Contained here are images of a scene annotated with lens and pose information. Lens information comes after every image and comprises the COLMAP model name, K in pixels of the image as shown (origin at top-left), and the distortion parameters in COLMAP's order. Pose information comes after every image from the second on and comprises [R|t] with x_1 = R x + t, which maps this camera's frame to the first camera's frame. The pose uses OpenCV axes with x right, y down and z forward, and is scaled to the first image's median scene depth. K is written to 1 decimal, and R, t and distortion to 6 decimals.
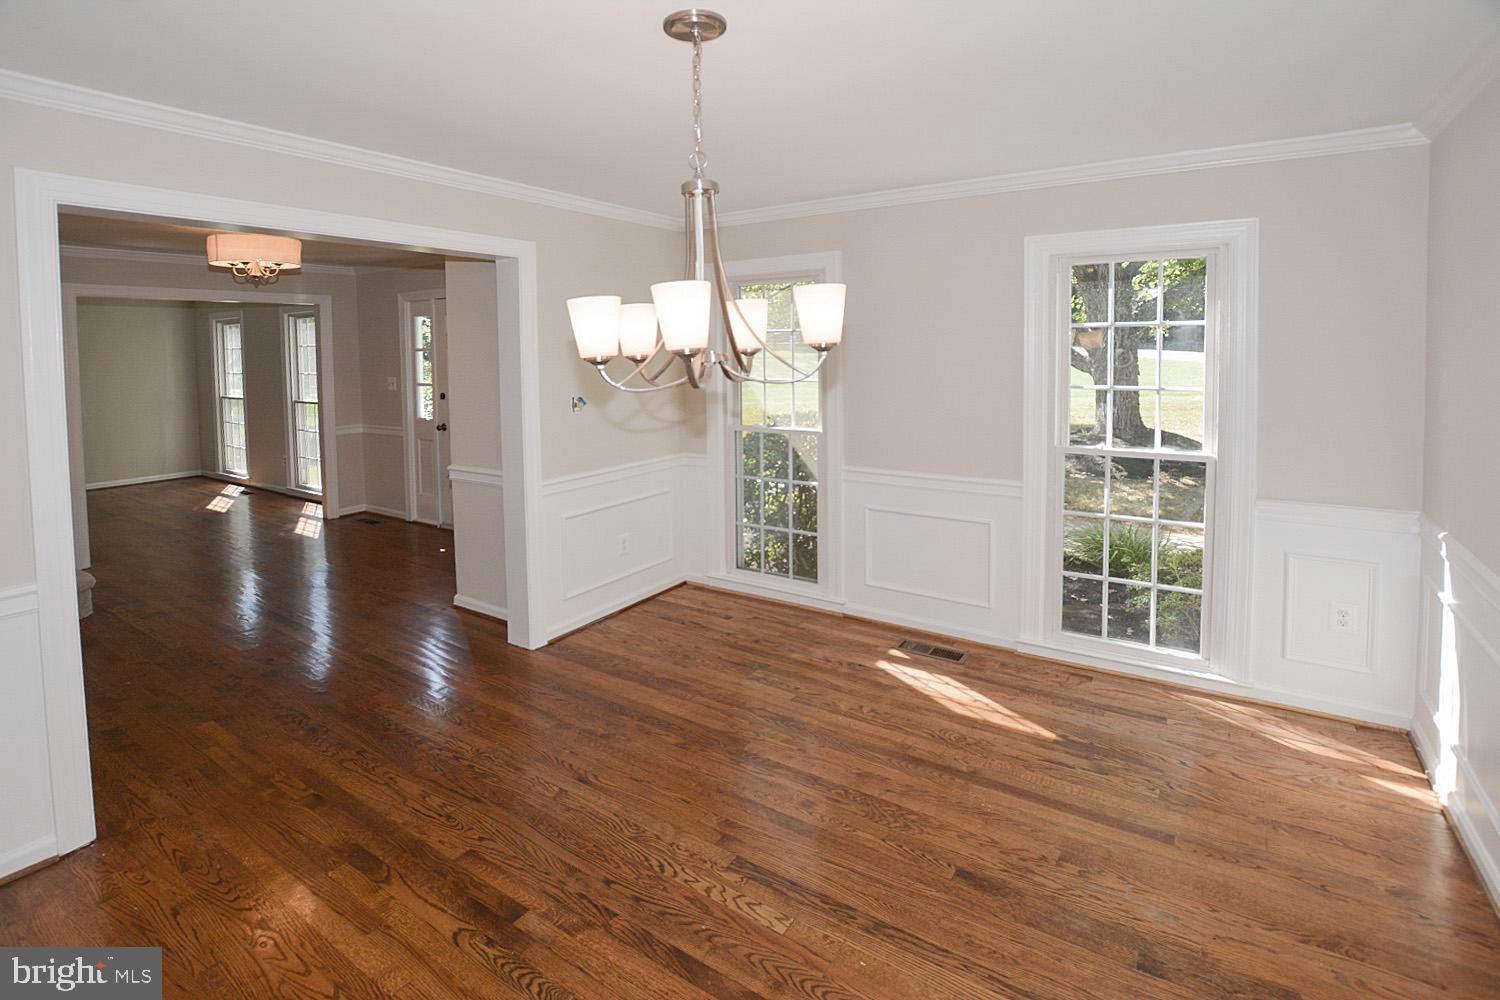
lens RADIAL K [[707.9, 0, 747.2], [0, 707.9, 495.5], [0, 0, 1]] dist [-0.012346, 0.001538]
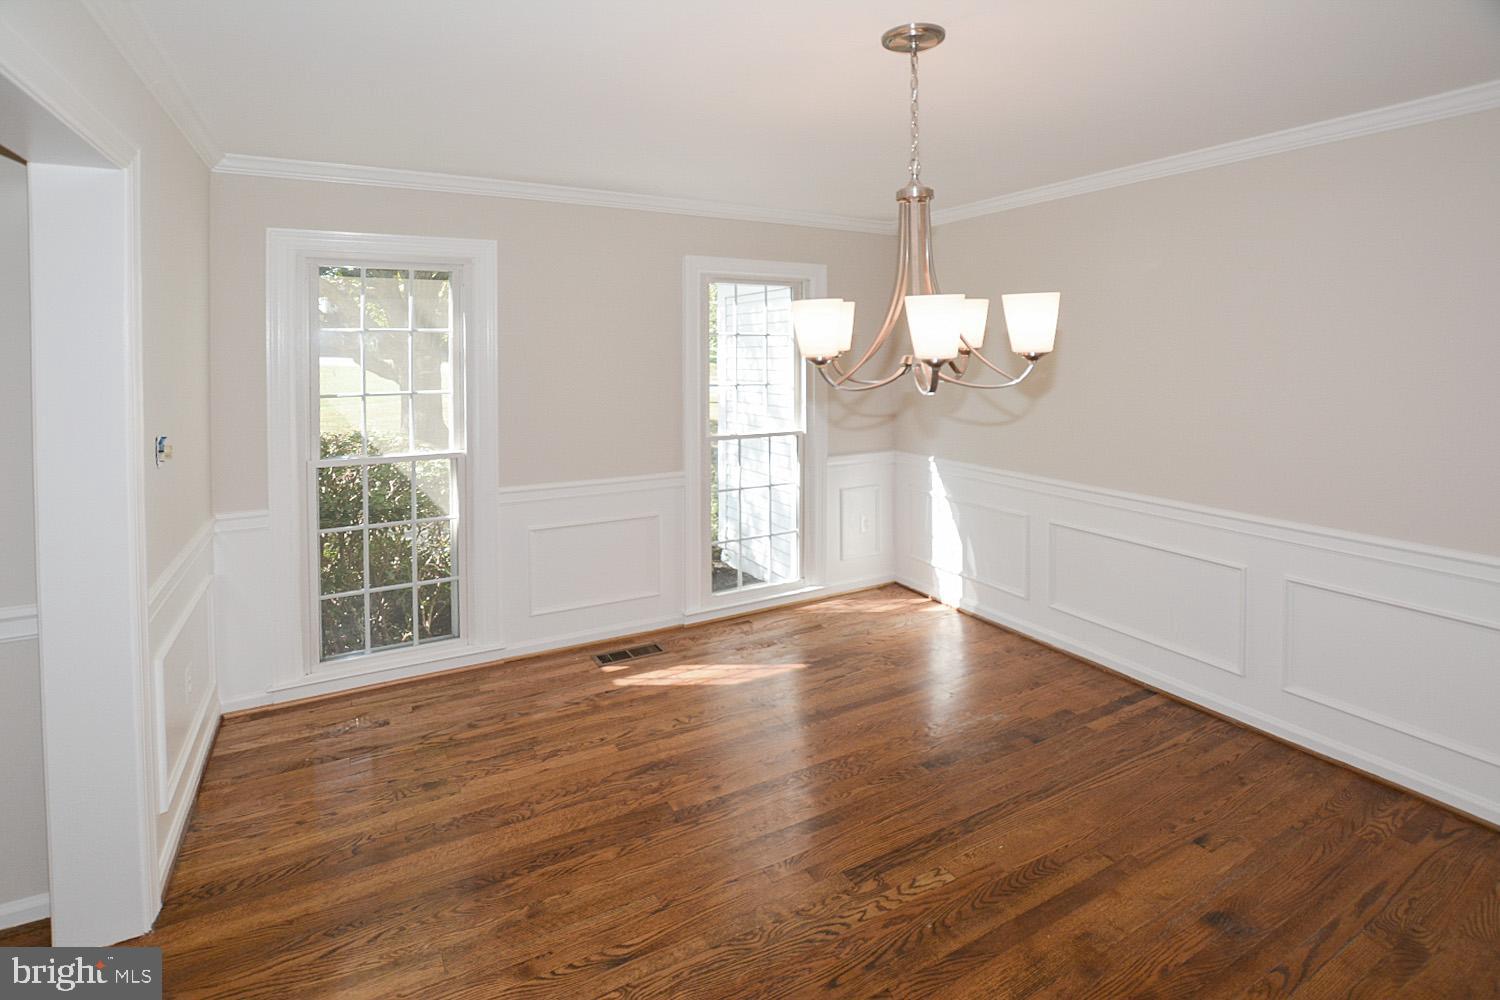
lens RADIAL K [[707.9, 0, 747.1], [0, 707.9, 477.0], [0, 0, 1]] dist [-0.012346, 0.001538]
pose [[0.463590, -0.140771, 0.874796, -0.644280], [0.173463, 0.982613, 0.066196, -0.080333], [-0.868905, 0.121057, 0.479948, 0.450610]]
